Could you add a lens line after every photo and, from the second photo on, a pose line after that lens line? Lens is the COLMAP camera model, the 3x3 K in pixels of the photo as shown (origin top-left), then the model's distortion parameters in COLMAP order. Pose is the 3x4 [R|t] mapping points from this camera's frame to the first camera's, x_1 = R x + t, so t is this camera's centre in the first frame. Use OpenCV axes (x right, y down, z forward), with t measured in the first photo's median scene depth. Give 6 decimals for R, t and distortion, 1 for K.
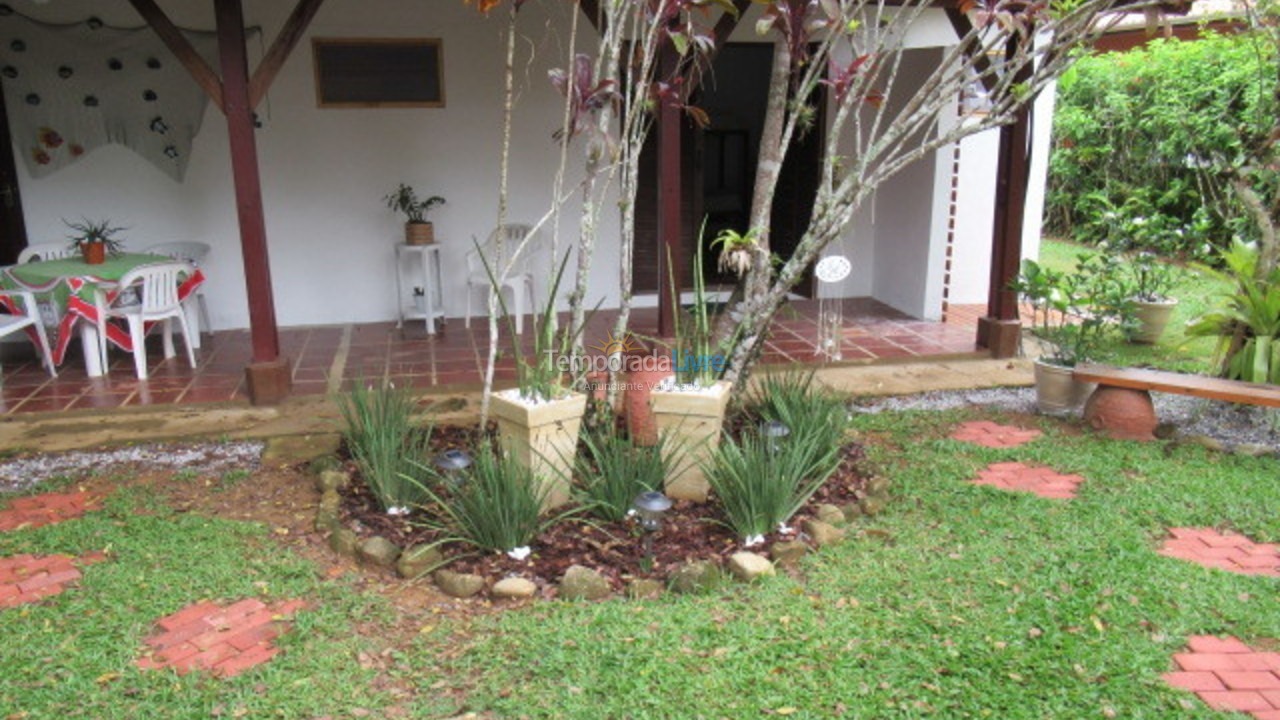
lens RADIAL K [[970.6, 0, 640.1], [0, 970.6, 360.8], [0, 0, 1]] dist [-0.001349, 0.004292]
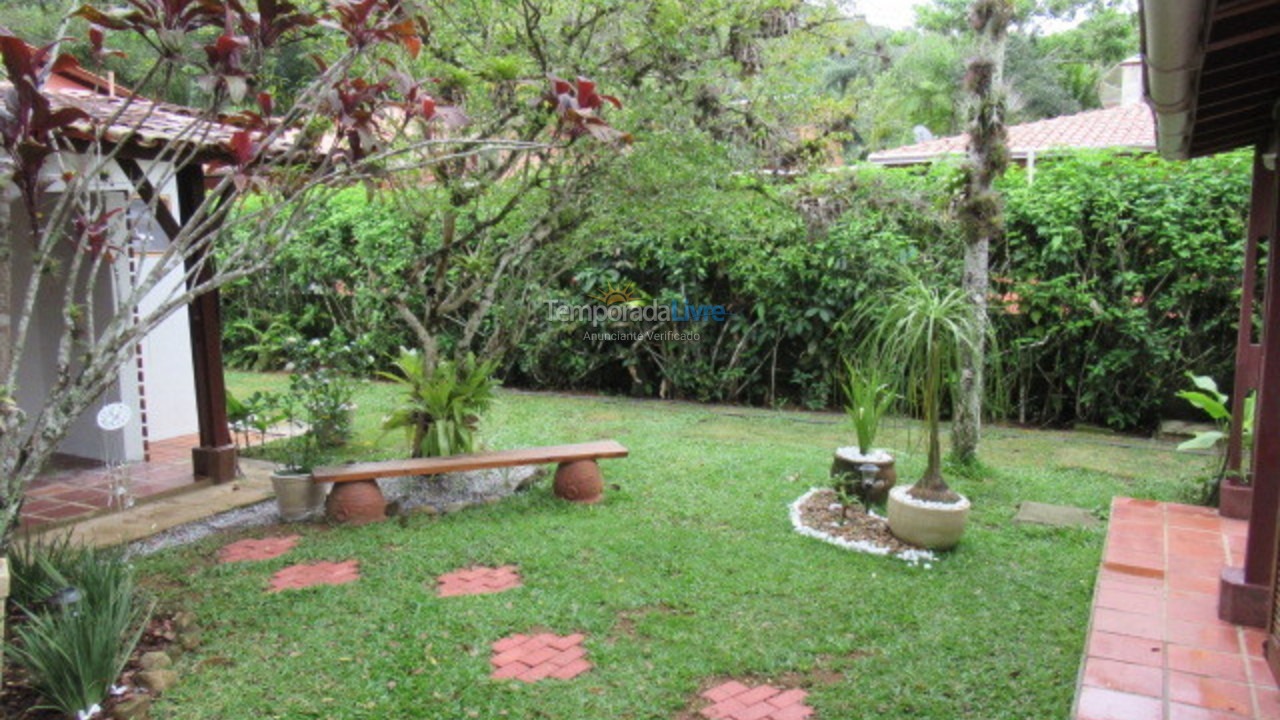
lens RADIAL K [[970.6, 0, 640.1], [0, 970.6, 359.3], [0, 0, 1]] dist [-0.001349, 0.004292]
pose [[0.637537, -0.107028, 0.762950, -0.143987], [0.206502, 0.977806, -0.035389, -0.003330], [-0.742229, 0.180113, 0.645489, -0.037536]]
